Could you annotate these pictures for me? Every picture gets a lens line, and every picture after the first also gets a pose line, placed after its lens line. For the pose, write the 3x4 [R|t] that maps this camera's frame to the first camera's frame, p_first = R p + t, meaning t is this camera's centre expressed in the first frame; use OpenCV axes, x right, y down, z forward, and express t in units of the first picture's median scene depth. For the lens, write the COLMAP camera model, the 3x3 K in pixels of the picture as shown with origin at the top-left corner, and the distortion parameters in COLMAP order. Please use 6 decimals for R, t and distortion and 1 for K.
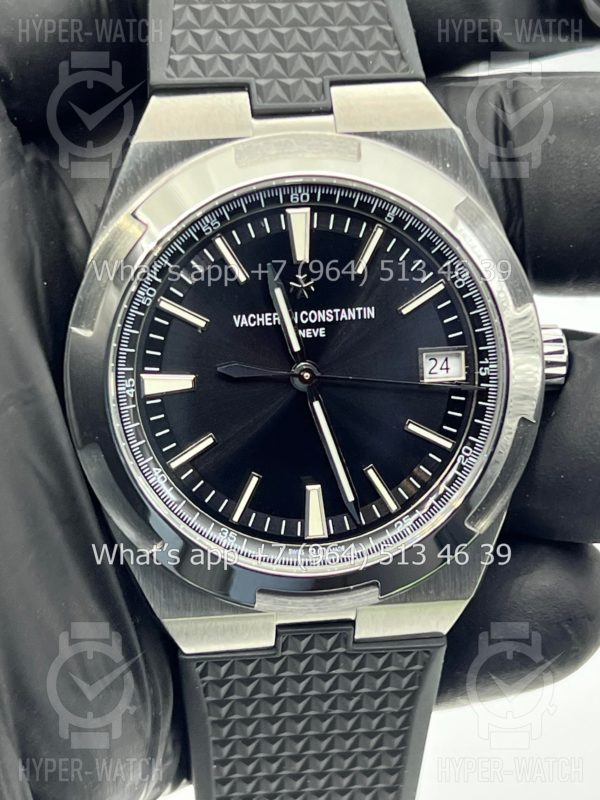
lens RADIAL K [[1881.4, 0, 300.0], [0, 1881.4, 400.0], [0, 0, 1]] dist [0.196431, -0.585871]
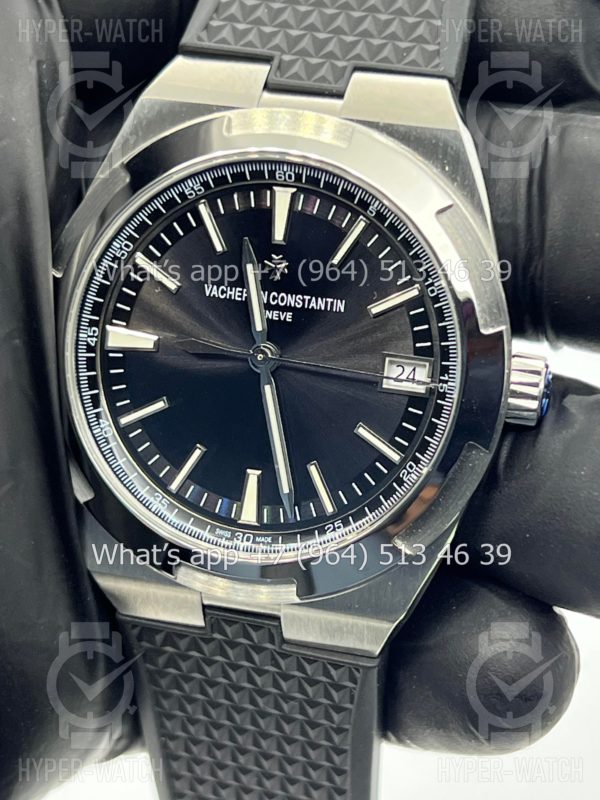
lens RADIAL K [[1881.4, 0, 300.0], [0, 1881.4, 400.0], [0, 0, 1]] dist [0.196431, -0.585871]
pose [[0.930644, 0.186937, -0.314574, 0.331221], [-0.194803, 0.980821, 0.006547, -0.001293], [0.309764, 0.055186, 0.949211, 0.078644]]
